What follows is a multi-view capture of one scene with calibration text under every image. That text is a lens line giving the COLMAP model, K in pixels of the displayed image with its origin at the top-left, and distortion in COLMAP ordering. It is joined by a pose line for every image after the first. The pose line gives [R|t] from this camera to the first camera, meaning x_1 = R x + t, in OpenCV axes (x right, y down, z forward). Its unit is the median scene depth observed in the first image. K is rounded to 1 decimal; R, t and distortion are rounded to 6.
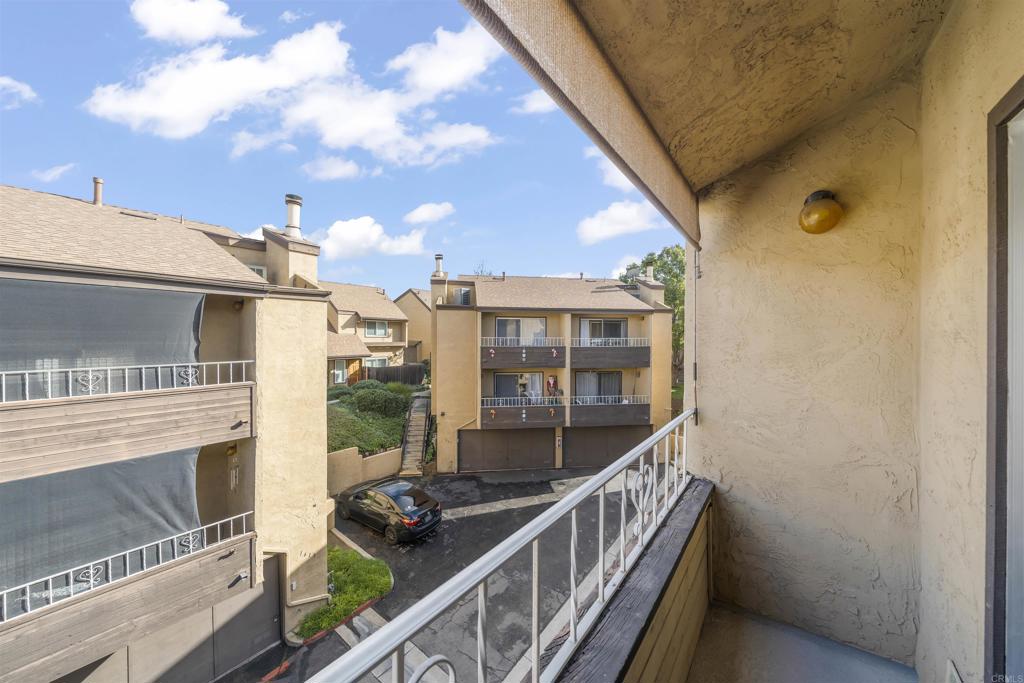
lens RADIAL K [[355.0, 0, 514.8], [0, 355.0, 335.2], [0, 0, 1]] dist [-0.007785, 0.000011]
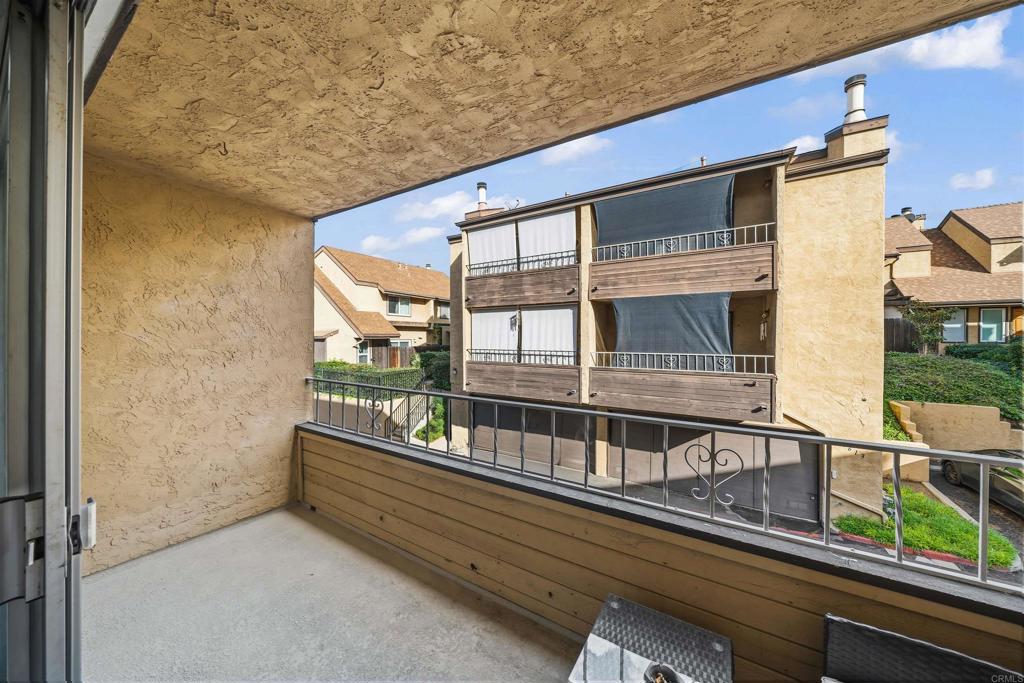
lens RADIAL K [[346.3, 0, 508.2], [0, 346.3, 340.1], [0, 0, 1]] dist [-0.001612, -0.000153]
pose [[0.094002, 0.003155, -0.995567, 0.291842], [0.003393, 0.999988, 0.003489, 0.465468], [0.995566, -0.003706, 0.093990, 0.054719]]
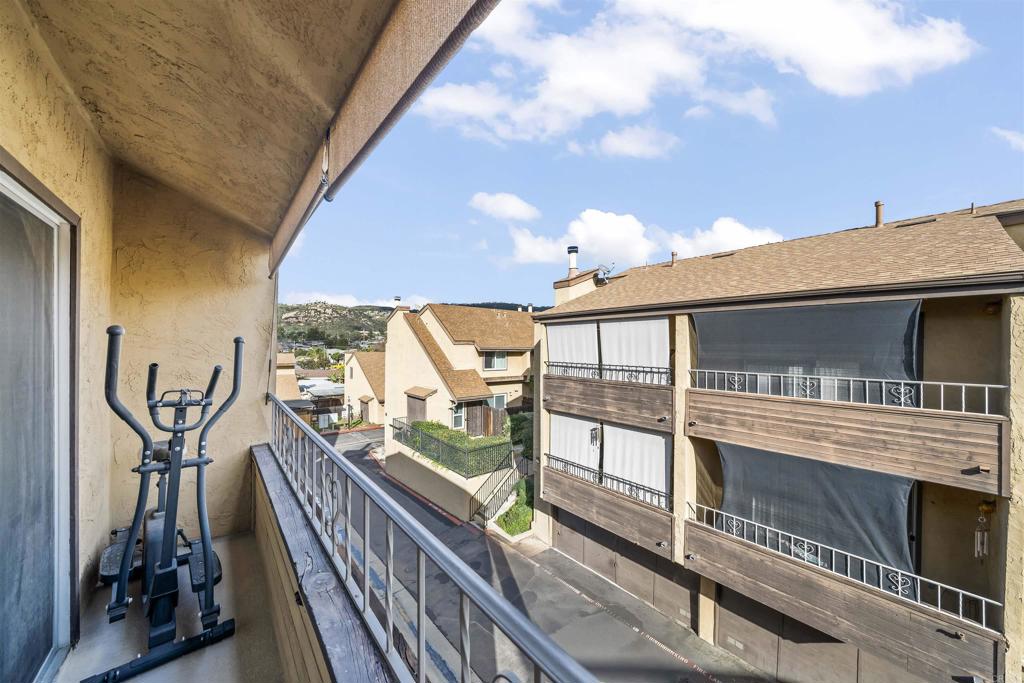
lens RADIAL K [[355.2, 0, 506.4], [0, 355.2, 347.2], [0, 0, 1]] dist [-0.003383, -0.000025]
pose [[-0.231829, -0.003917, -0.972749, 0.161388], [-0.006816, 0.999974, -0.002403, 0.004977], [0.972733, 0.006073, -0.231850, 0.227441]]
